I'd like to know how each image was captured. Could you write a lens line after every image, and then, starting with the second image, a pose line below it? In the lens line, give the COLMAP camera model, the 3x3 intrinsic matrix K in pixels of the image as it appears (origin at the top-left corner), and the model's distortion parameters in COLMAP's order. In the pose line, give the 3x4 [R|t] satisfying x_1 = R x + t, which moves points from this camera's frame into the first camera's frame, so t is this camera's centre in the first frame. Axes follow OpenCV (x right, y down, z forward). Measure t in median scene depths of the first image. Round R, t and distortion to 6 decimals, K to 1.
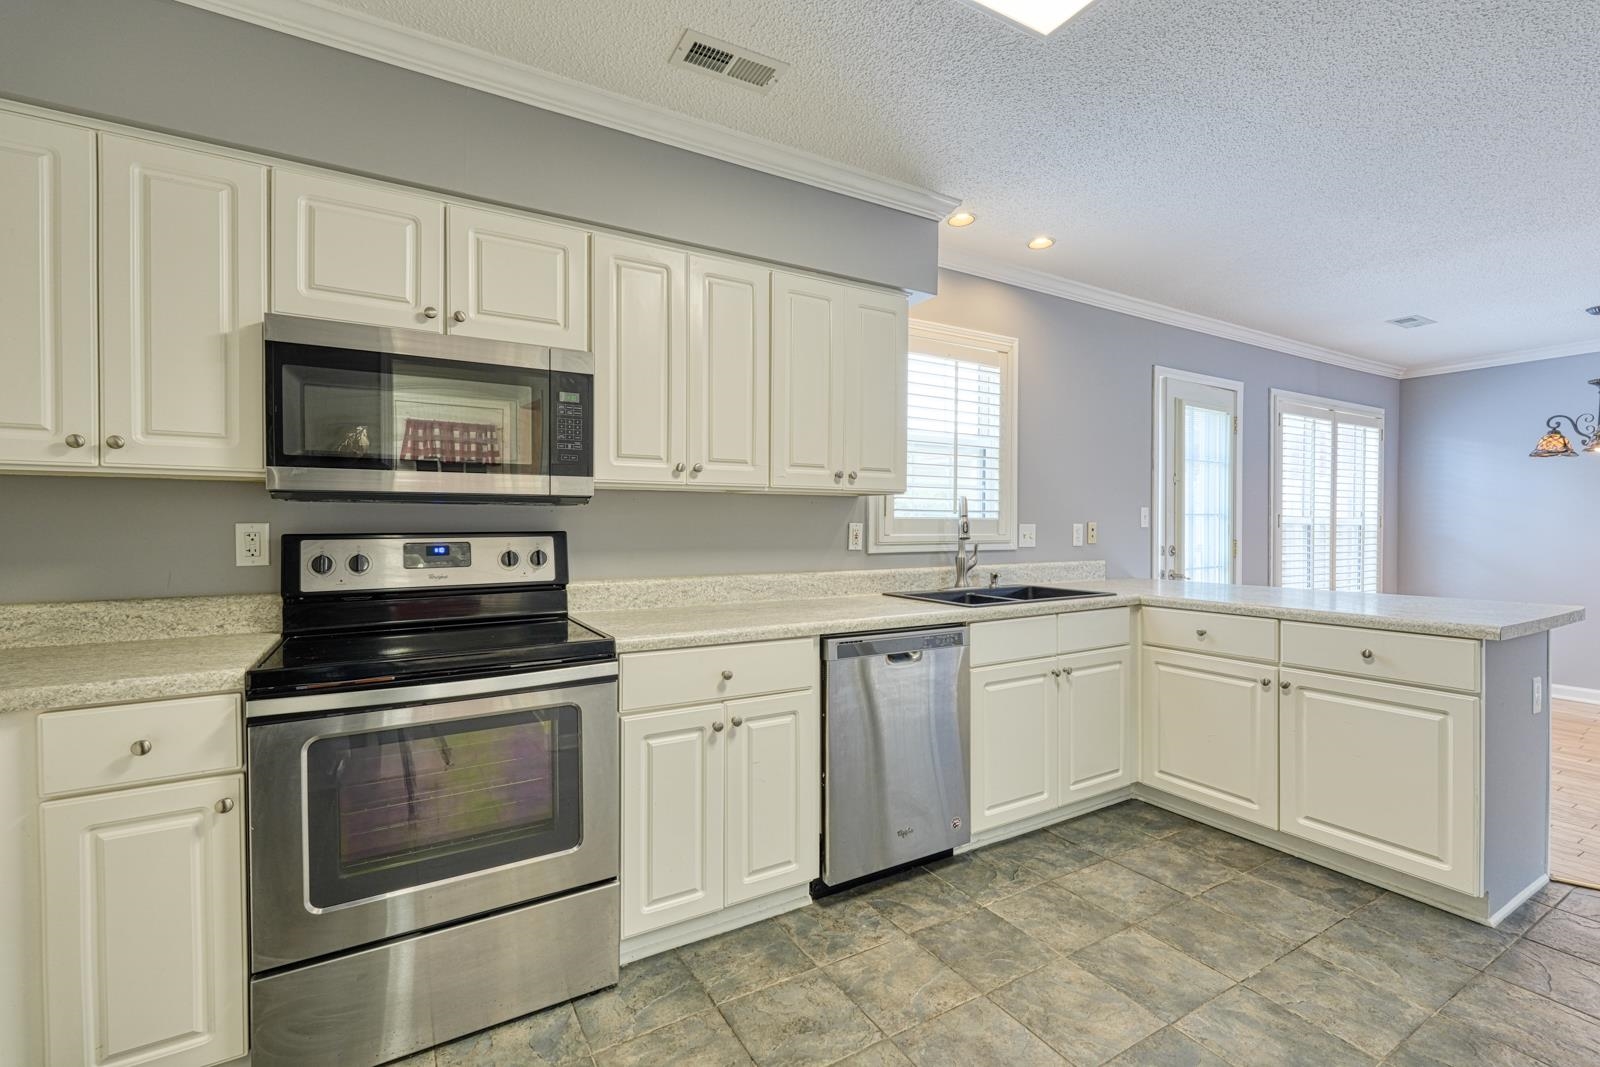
lens RADIAL K [[706.3, 0, 794.0], [0, 706.3, 529.4], [0, 0, 1]] dist [0.004213, 0.000721]
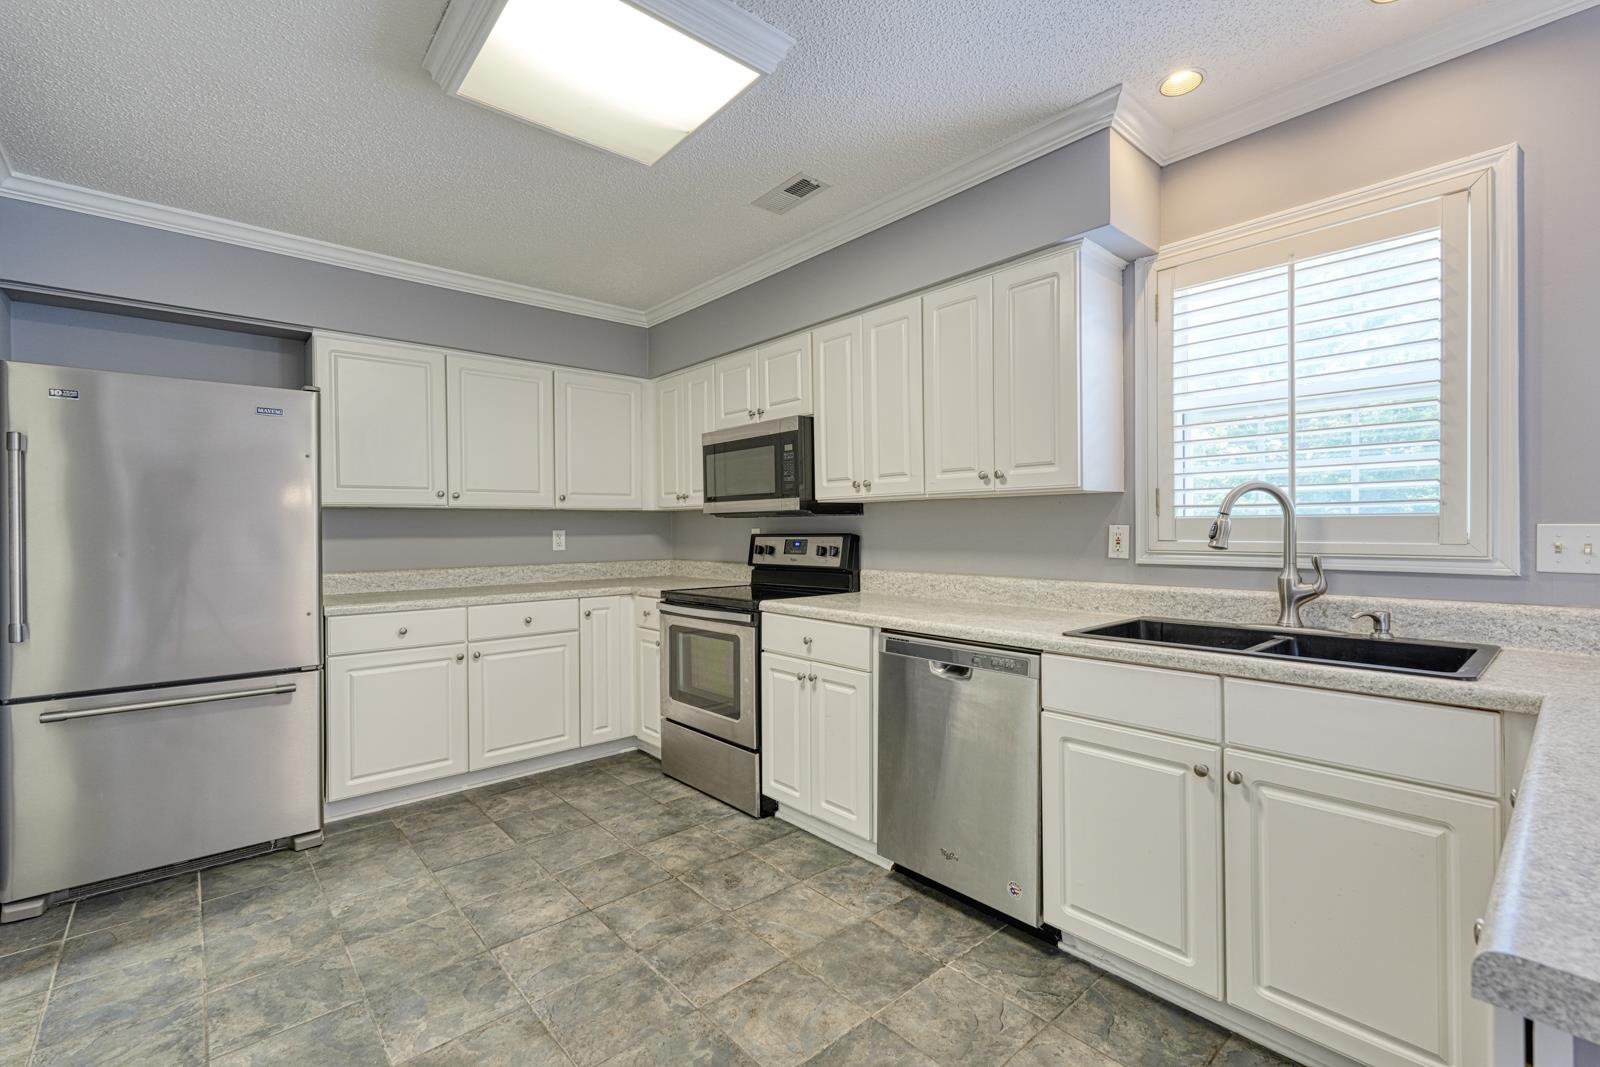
lens RADIAL K [[706.3, 0, 805.7], [0, 706.3, 529.4], [0, 0, 1]] dist [0.004213, 0.000721]
pose [[0.190335, 0.000170, -0.981719, 0.981632], [0.000225, 1.000000, 0.000217, -0.005124], [0.981719, -0.000262, 0.190335, 0.595163]]
